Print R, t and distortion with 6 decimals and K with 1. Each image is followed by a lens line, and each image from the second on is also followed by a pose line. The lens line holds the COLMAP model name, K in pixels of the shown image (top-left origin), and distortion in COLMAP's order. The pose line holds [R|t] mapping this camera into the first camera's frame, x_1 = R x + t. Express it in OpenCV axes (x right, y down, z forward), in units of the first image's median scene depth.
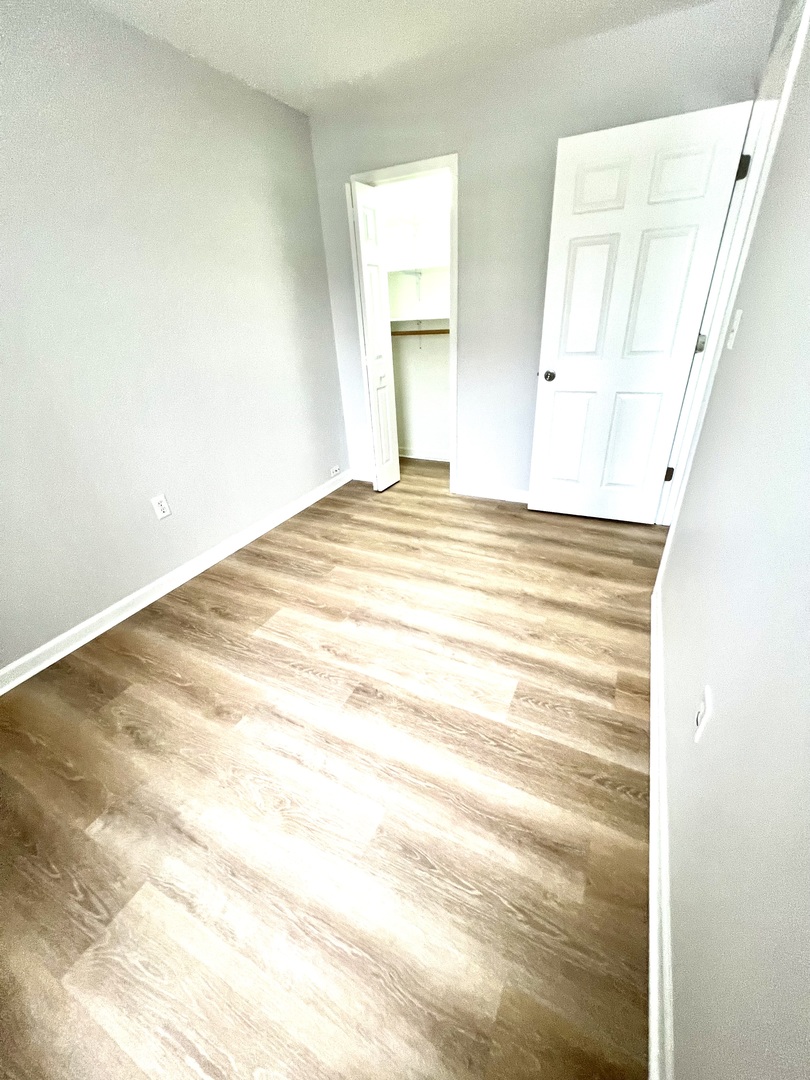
lens RADIAL K [[439.2, 0, 405.0], [0, 439.2, 540.0], [0, 0, 1]] dist [-0.000717, -0.000421]
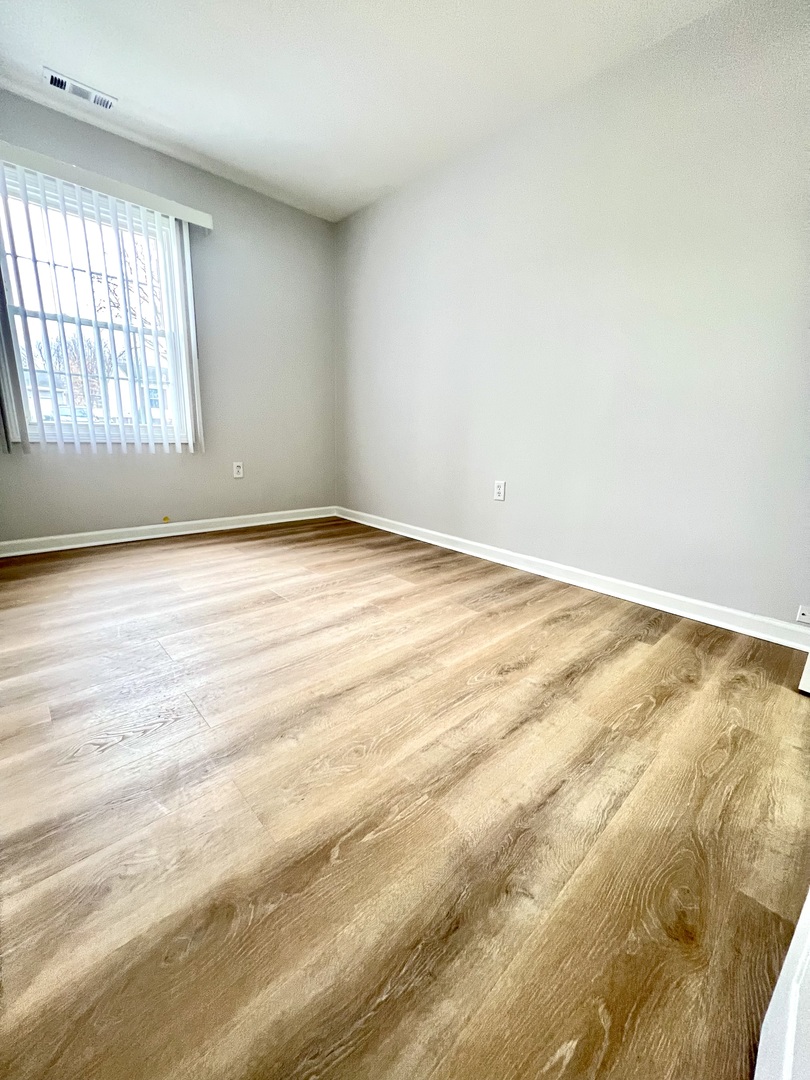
lens RADIAL K [[439.2, 0, 405.0], [0, 439.2, 540.0], [0, 0, 1]] dist [-0.000717, -0.000421]
pose [[-0.359678, 0.262012, -0.895534, 0.551971], [-0.455910, 0.788048, 0.413674, -0.302190], [0.814111, 0.557073, -0.163990, 0.944637]]
